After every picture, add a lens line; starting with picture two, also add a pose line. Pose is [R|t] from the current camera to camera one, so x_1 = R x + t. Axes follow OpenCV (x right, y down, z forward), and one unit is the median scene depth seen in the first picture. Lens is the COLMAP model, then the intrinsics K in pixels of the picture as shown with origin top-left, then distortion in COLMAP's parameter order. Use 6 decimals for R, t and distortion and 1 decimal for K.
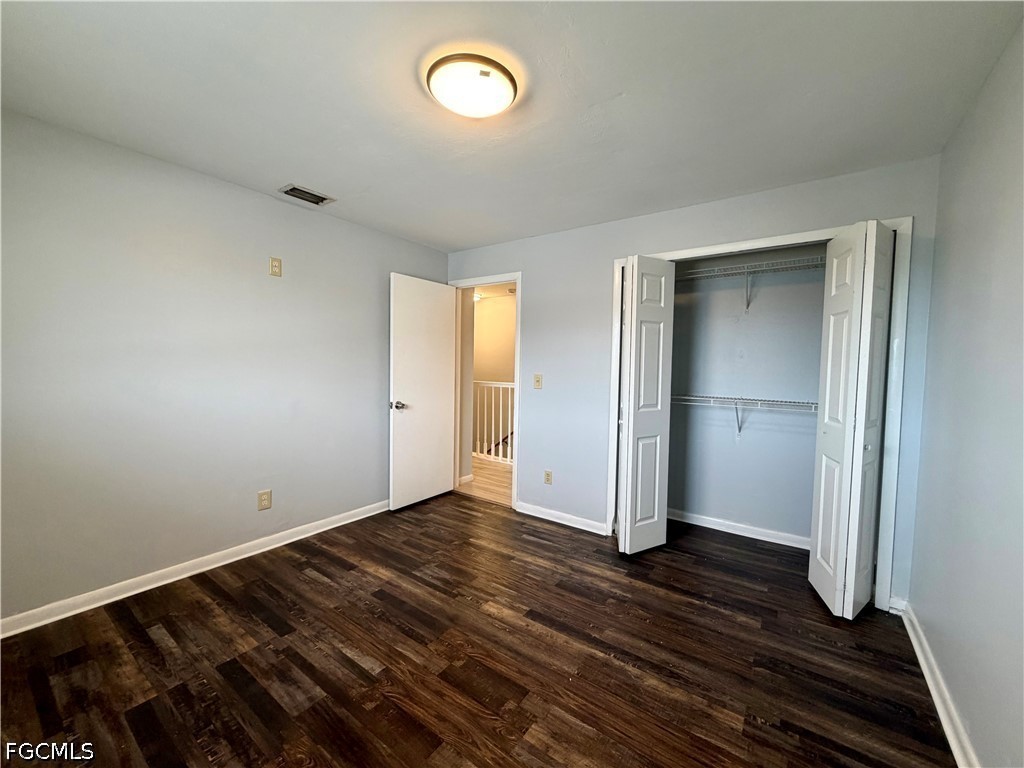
lens RADIAL K [[408.7, 0, 511.5], [0, 408.7, 384.4], [0, 0, 1]] dist [-0.000256, 0.000131]
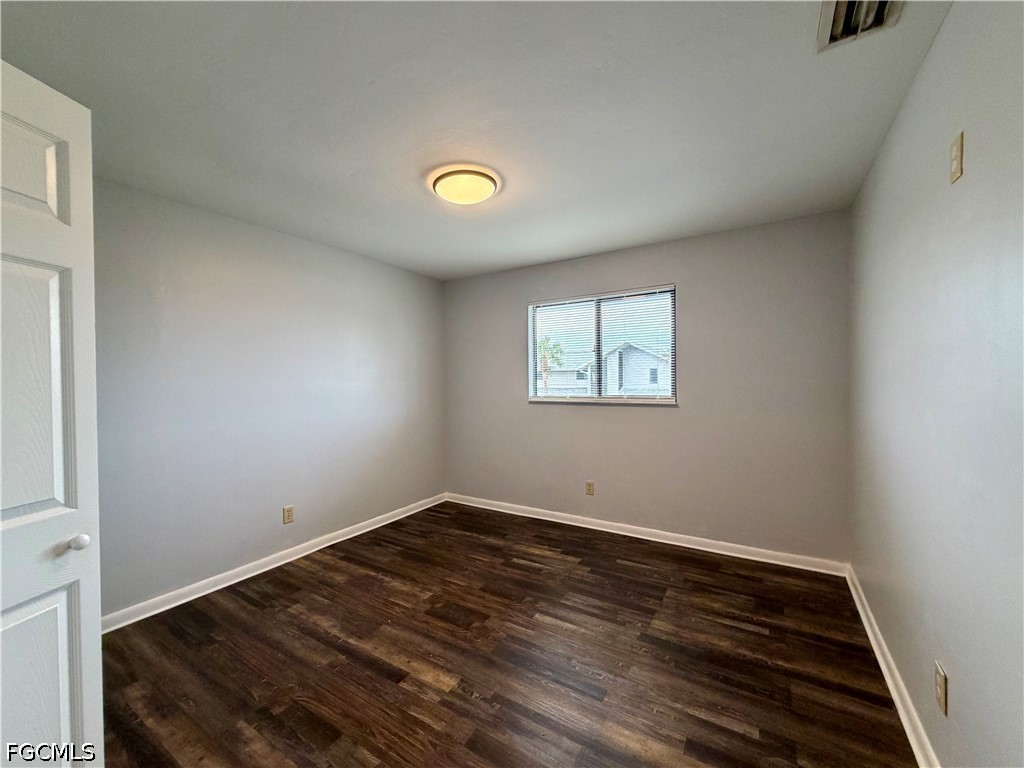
lens RADIAL K [[408.7, 0, 512.5], [0, 408.7, 384.1], [0, 0, 1]] dist [-0.000256, 0.000131]
pose [[-0.997460, -0.006802, -0.070898, -0.140759], [-0.011105, 0.998108, 0.060476, -0.115914], [0.070352, 0.061110, -0.995649, 2.121127]]
